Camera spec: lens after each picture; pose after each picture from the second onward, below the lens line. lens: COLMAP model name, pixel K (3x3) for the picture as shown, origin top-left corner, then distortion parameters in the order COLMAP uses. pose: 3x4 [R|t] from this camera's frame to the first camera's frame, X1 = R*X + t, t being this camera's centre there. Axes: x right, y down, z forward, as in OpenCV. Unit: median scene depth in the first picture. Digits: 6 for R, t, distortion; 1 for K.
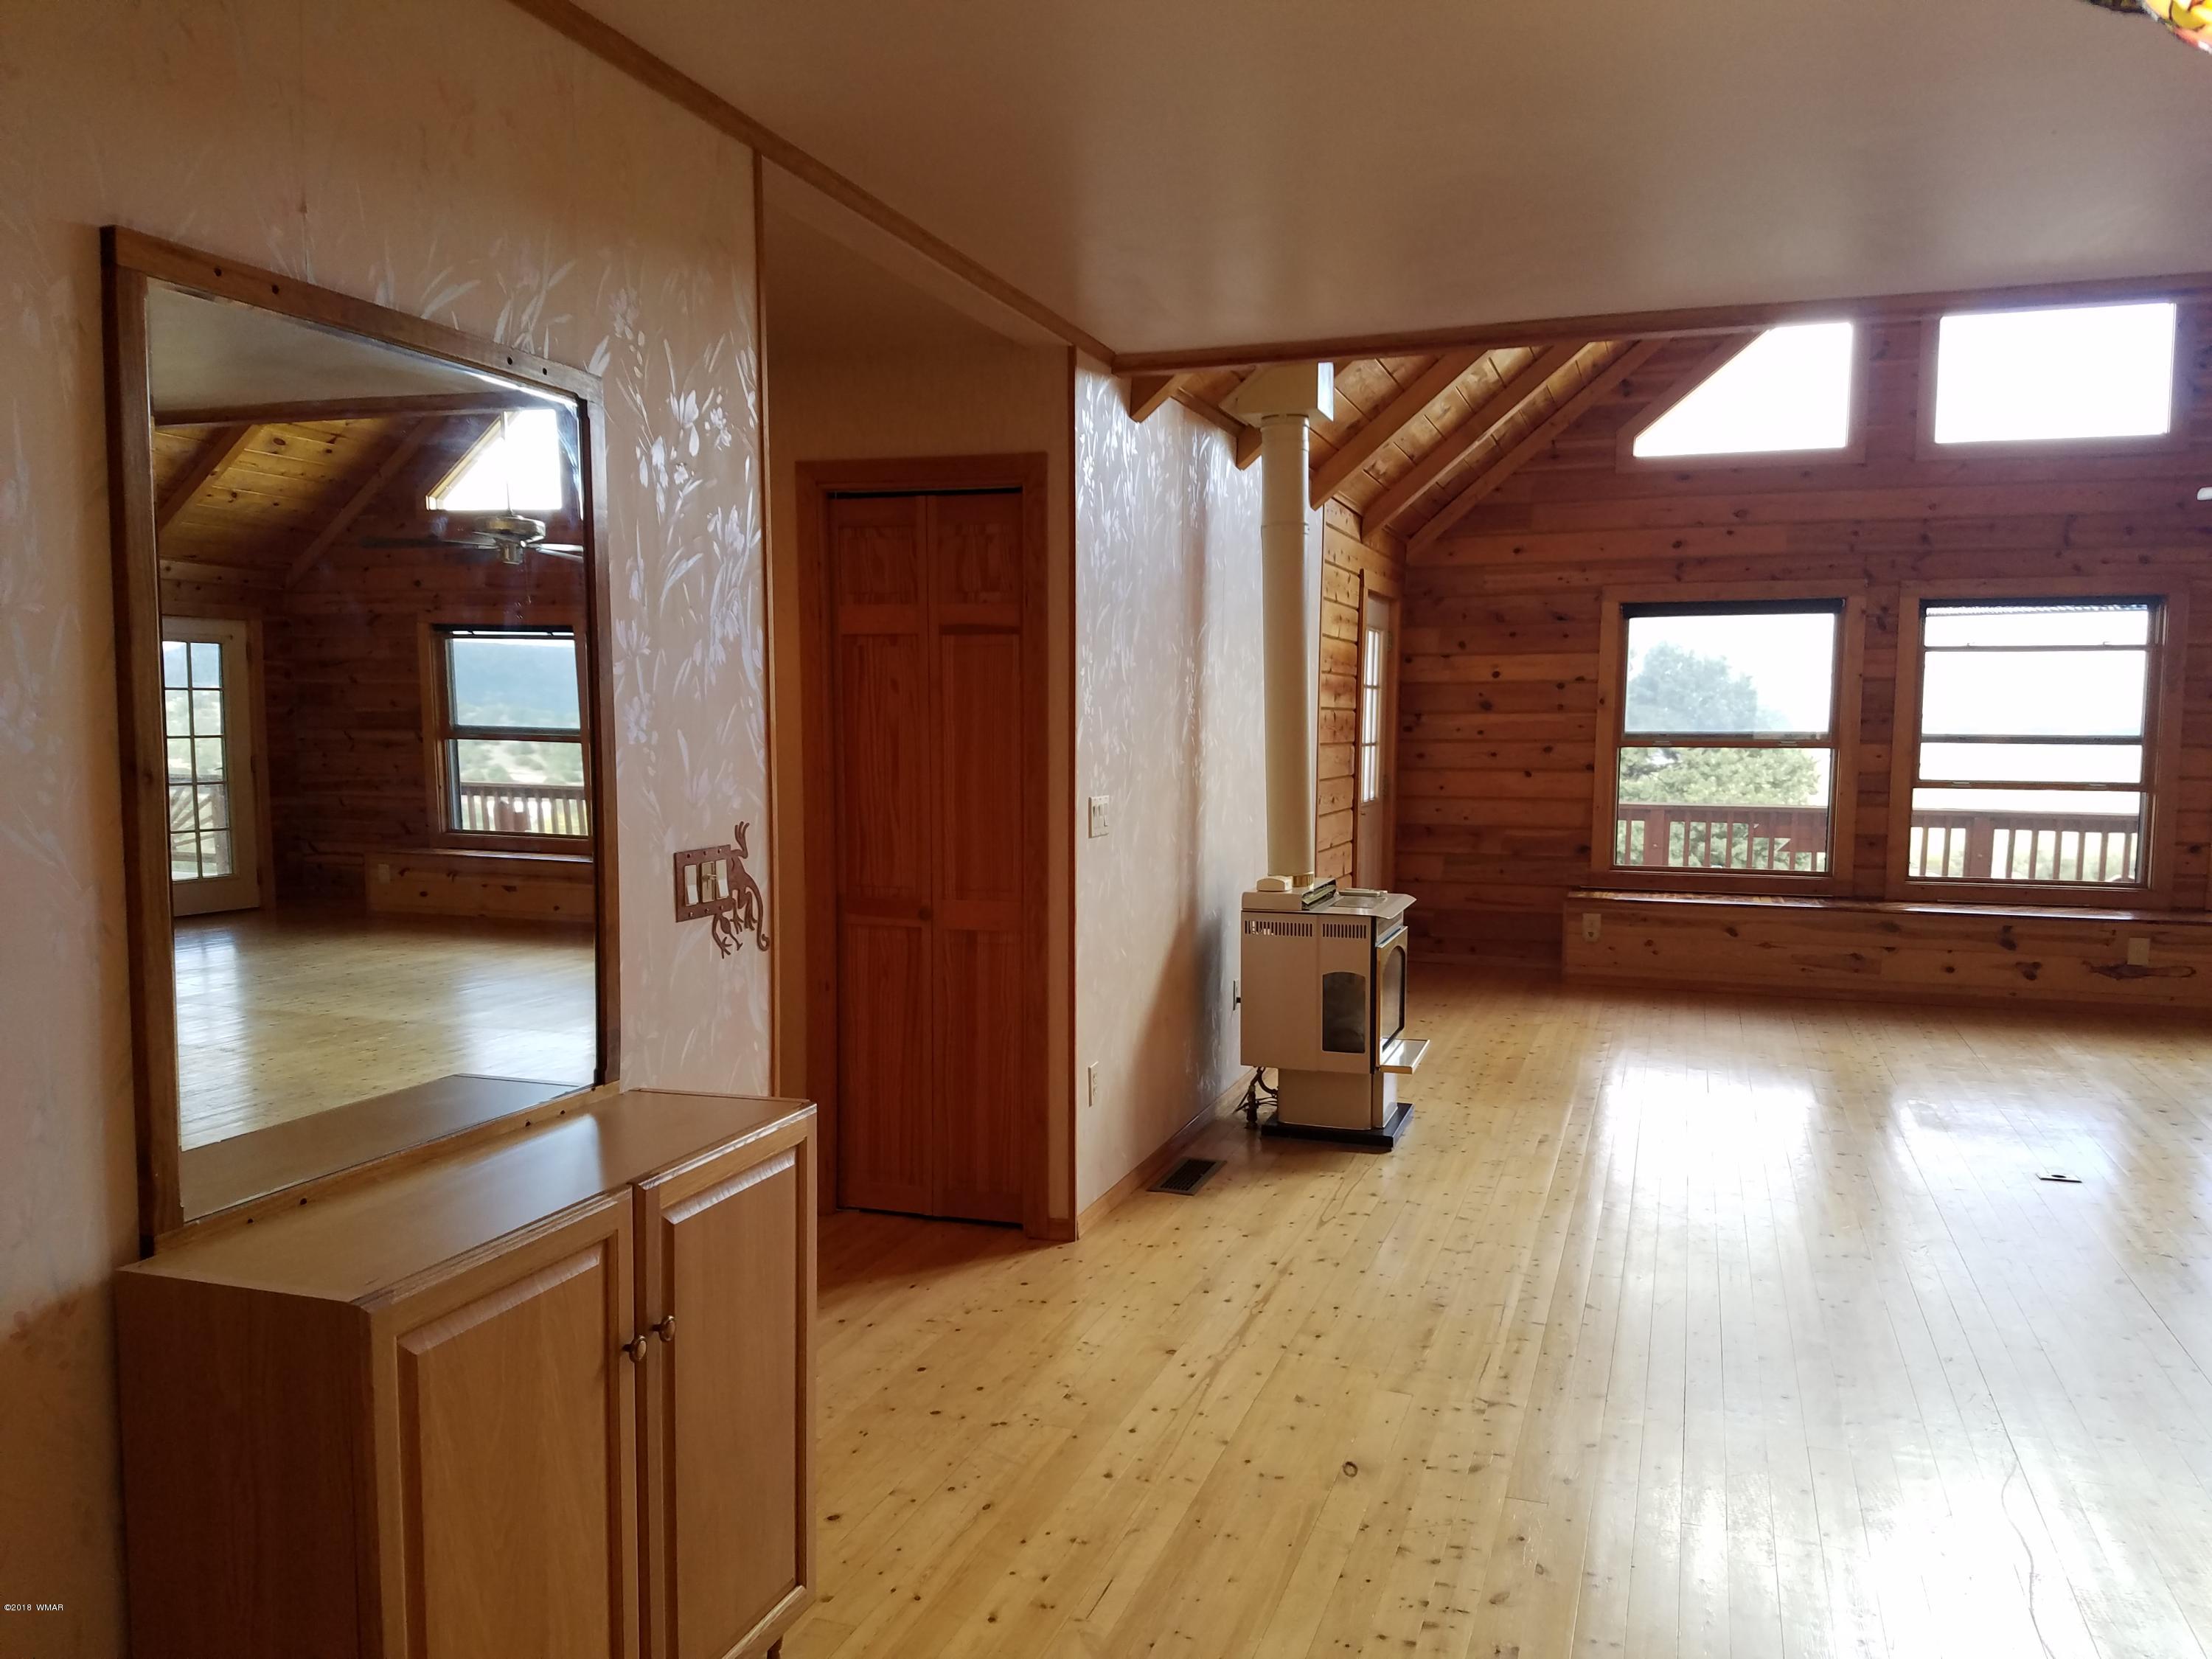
lens RADIAL K [[1677.2, 0, 1109.8], [0, 1677.2, 848.9], [0, 0, 1]] dist [0.029753, -0.006206]
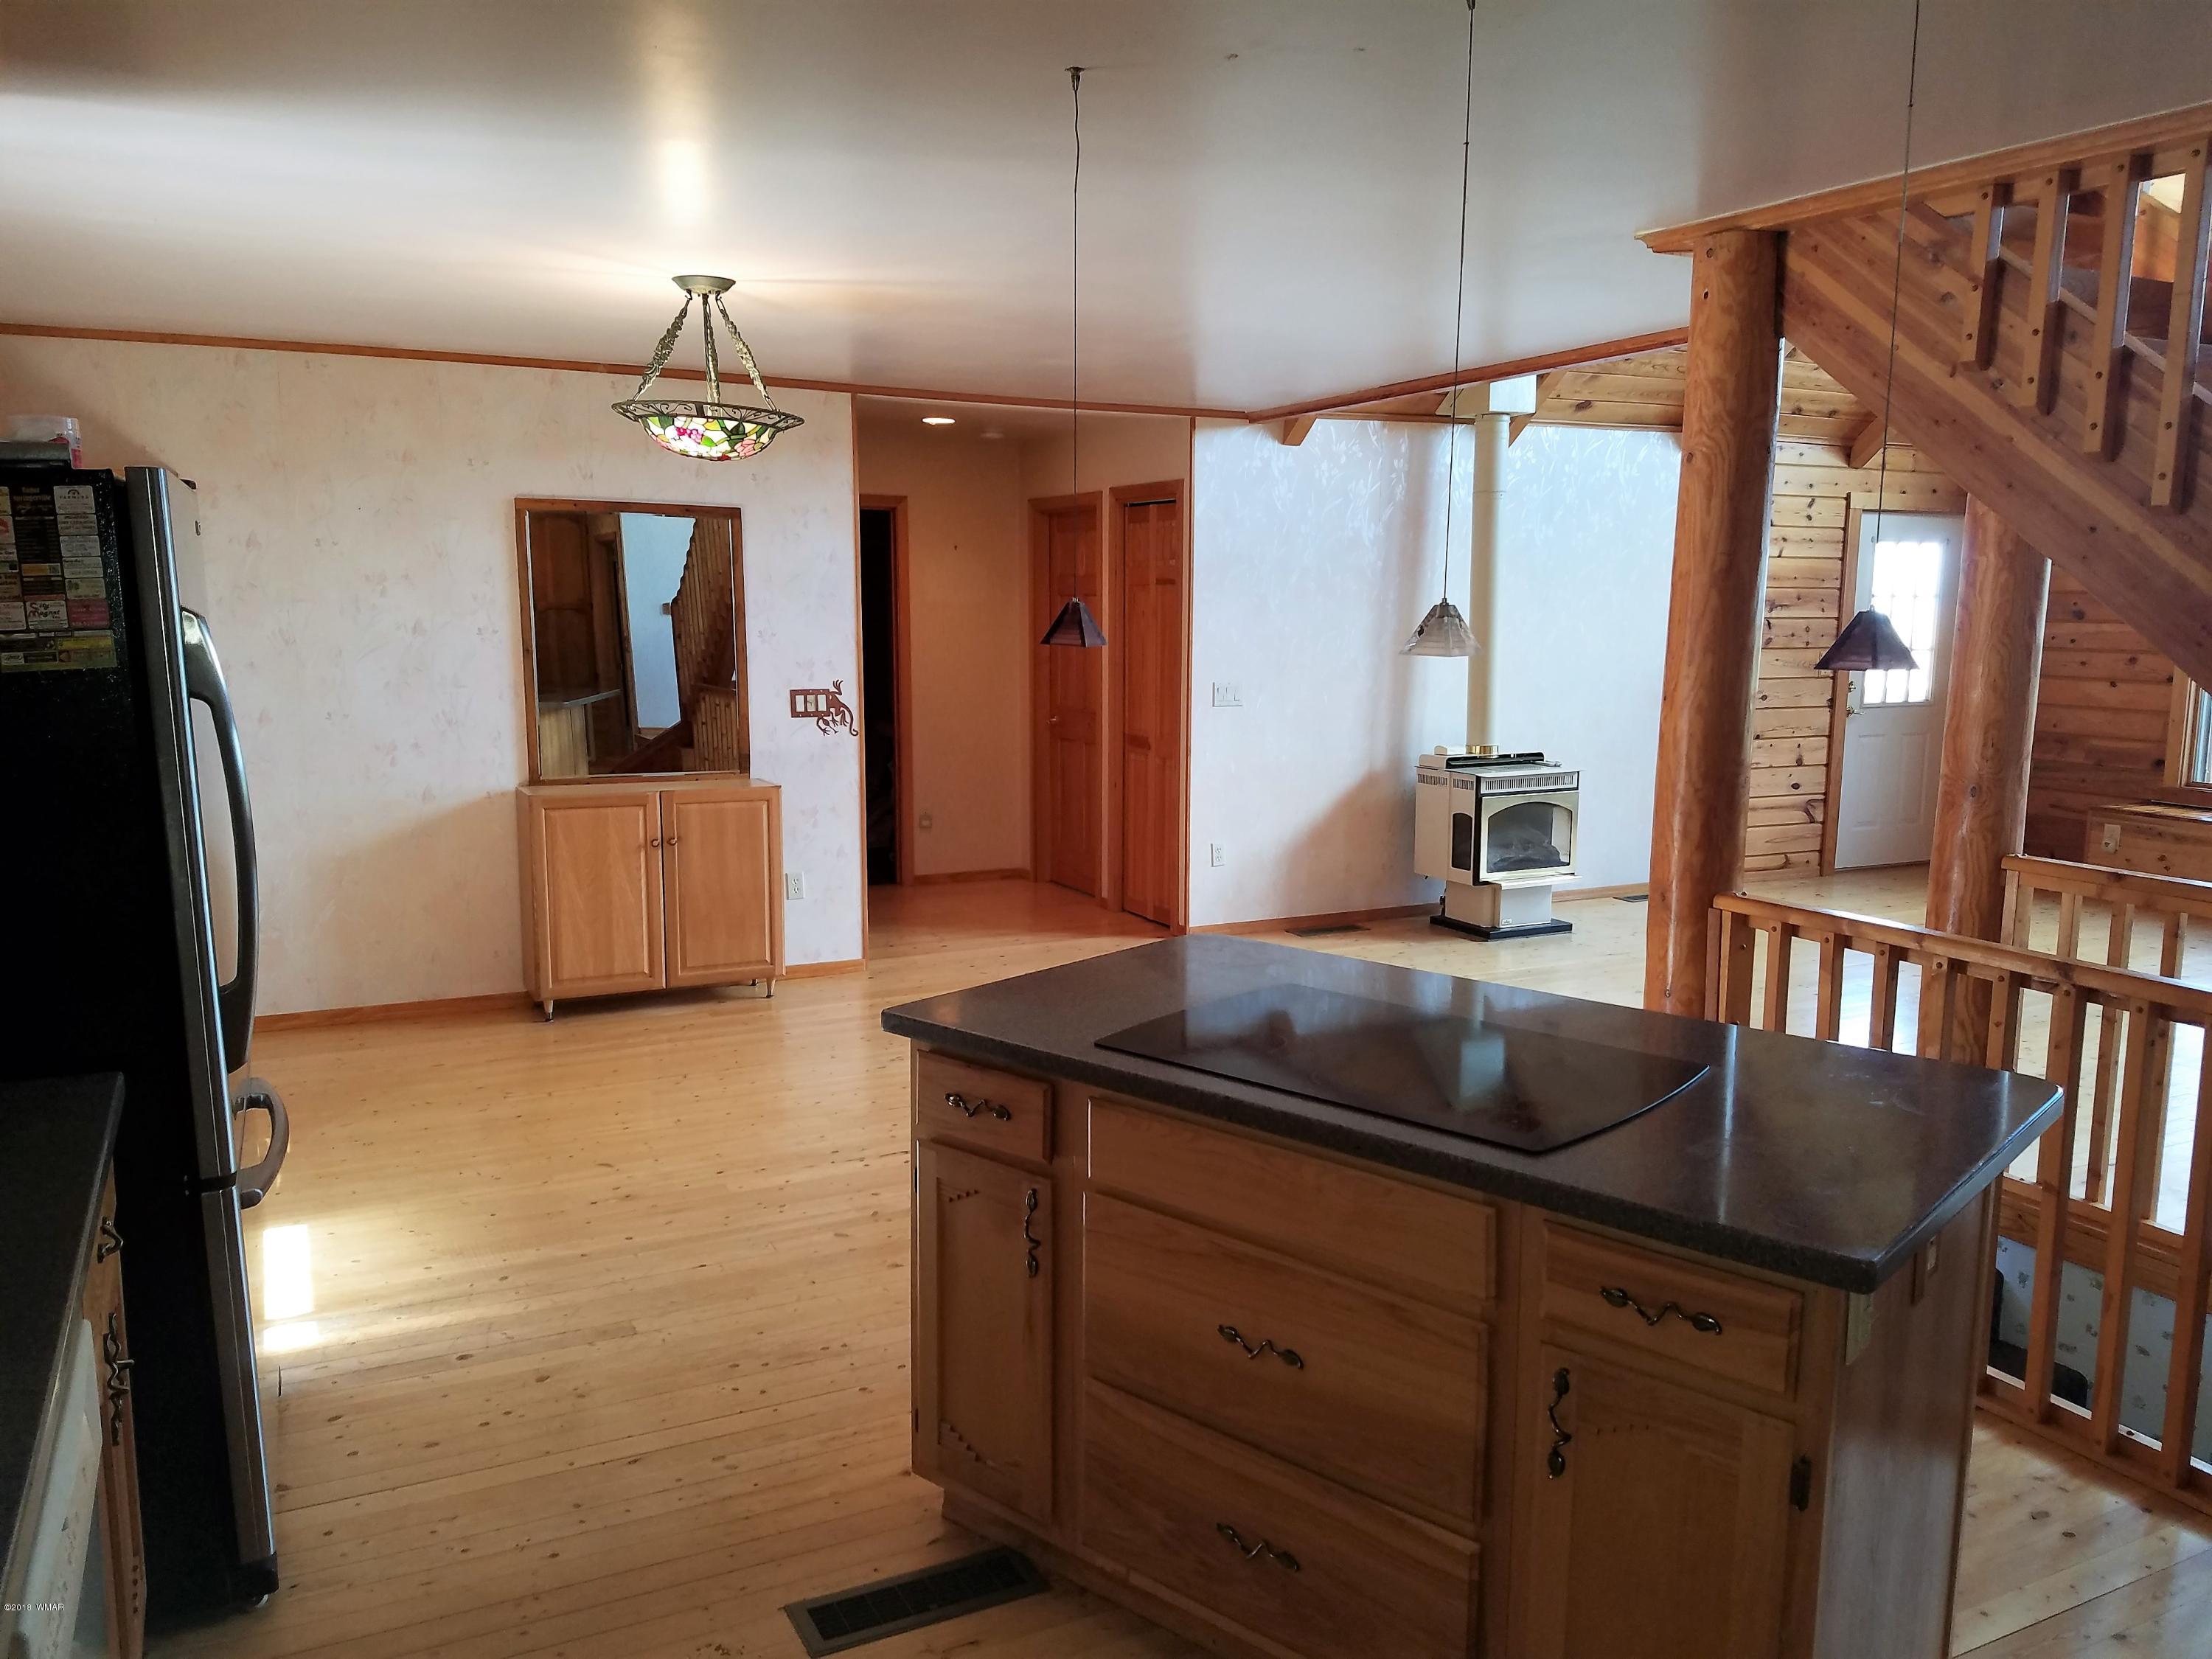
lens RADIAL K [[1677.2, 0, 1109.8], [0, 1677.2, 848.9], [0, 0, 1]] dist [0.029753, -0.006206]
pose [[0.726309, 0.103082, -0.679595, 0.543665], [-0.056821, 0.994311, 0.090093, -0.004471], [0.685016, -0.026820, 0.728034, -0.152772]]
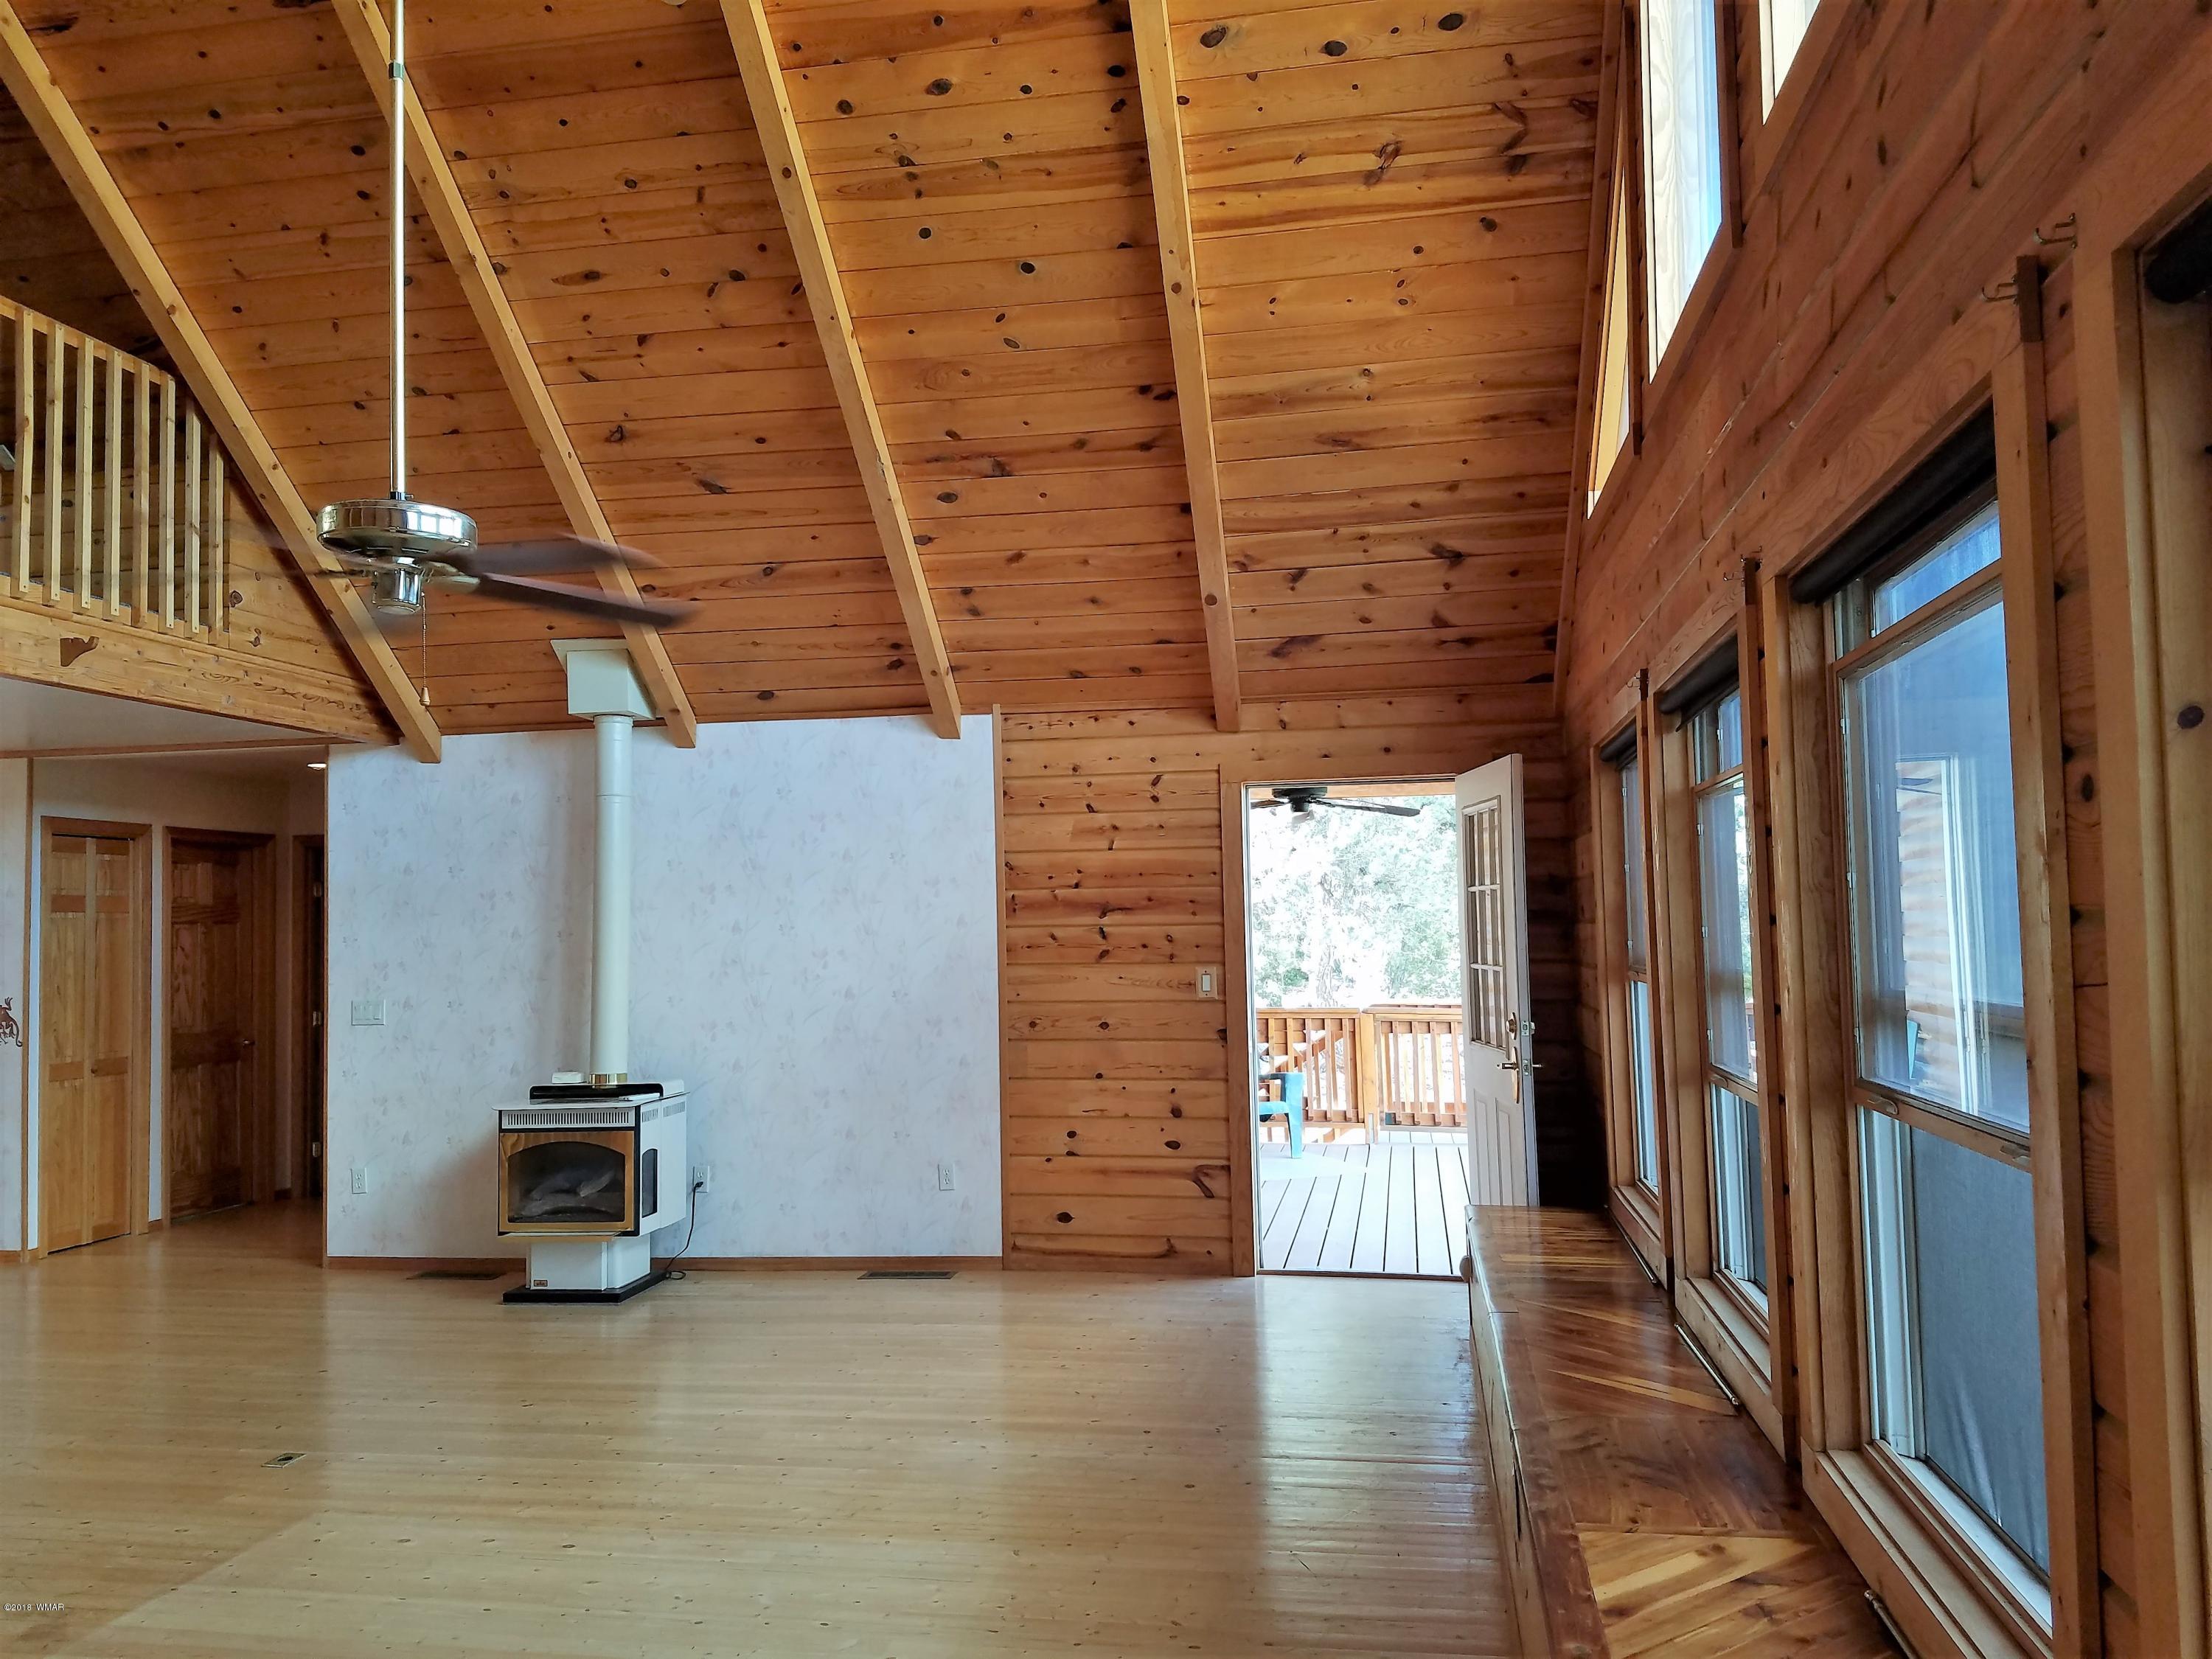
lens RADIAL K [[1715.7, 0, 1106.0], [0, 1715.7, 829.5], [0, 0, 1]] dist [0.040752, 0.000305]
pose [[0.160261, -0.064004, -0.984997, 0.938341], [-0.058595, 0.995519, -0.074221, -0.059527], [0.985334, 0.069611, 0.155793, 0.740251]]
